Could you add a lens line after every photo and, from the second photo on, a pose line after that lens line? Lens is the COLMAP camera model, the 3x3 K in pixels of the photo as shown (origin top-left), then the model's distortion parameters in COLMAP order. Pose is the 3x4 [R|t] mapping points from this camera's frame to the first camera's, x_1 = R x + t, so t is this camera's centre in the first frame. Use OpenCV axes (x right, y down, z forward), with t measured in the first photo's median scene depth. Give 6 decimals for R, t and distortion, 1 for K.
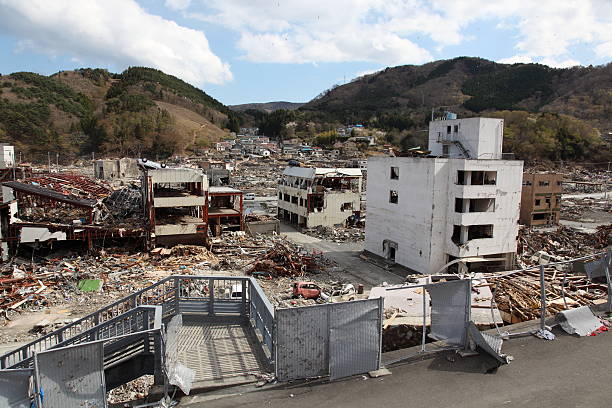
lens RADIAL K [[445.9, 0, 306.0], [0, 445.9, 204.0], [0, 0, 1]] dist [-0.116633, 0.086349]
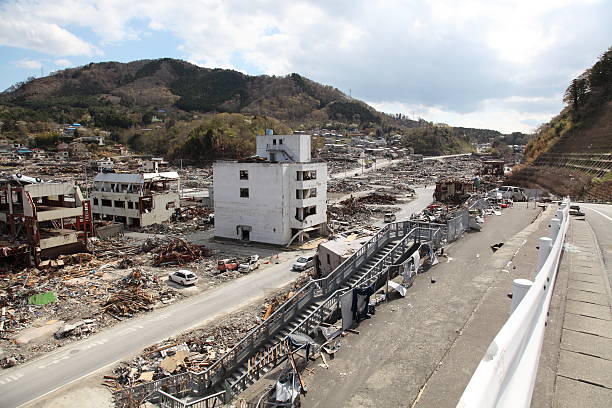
lens RADIAL K [[445.9, 0, 306.0], [0, 445.9, 204.0], [0, 0, 1]] dist [-0.116633, 0.086349]
pose [[0.772310, -0.094145, 0.628231, -0.364298], [0.085679, 0.995358, 0.043833, -0.017893], [-0.629442, 0.019974, 0.776791, -0.119594]]
